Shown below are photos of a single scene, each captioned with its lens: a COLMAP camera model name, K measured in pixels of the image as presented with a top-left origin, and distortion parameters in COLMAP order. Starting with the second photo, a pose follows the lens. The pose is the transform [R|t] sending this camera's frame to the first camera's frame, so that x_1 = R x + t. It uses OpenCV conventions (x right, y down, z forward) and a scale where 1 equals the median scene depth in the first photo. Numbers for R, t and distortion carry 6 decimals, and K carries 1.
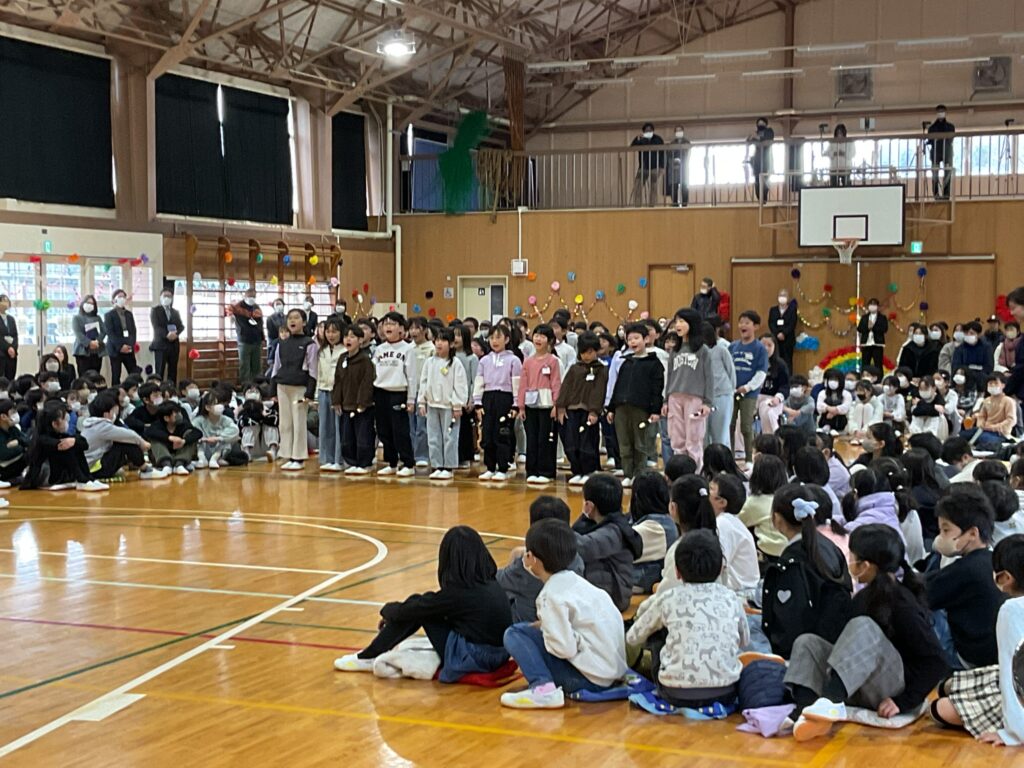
lens RADIAL K [[1685.1, 0, 512.0], [0, 1685.1, 384.0], [0, 0, 1]] dist [0.130368, -0.153550]
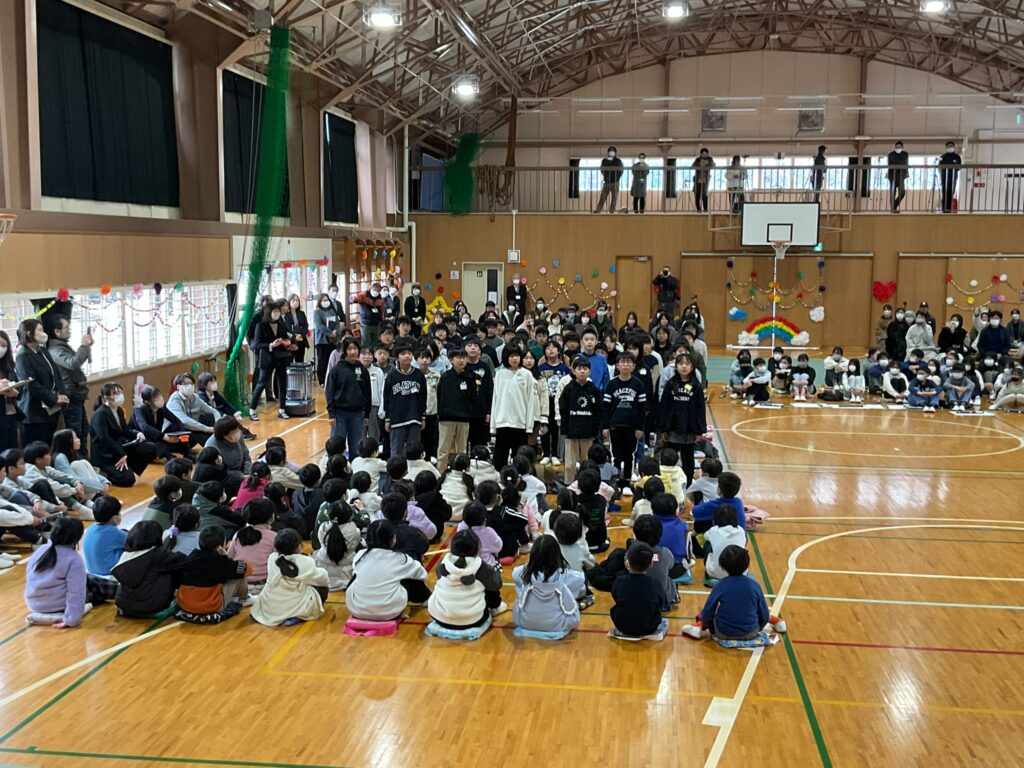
lens RADIAL K [[1228.6, 0, 512.0], [0, 1228.6, 384.0], [0, 0, 1]] dist [0.092932, -0.019067]
pose [[0.956929, -0.026118, 0.289145, -0.295525], [0.007352, 0.997806, 0.065798, -0.035101], [-0.290230, -0.060838, 0.955021, 0.083476]]
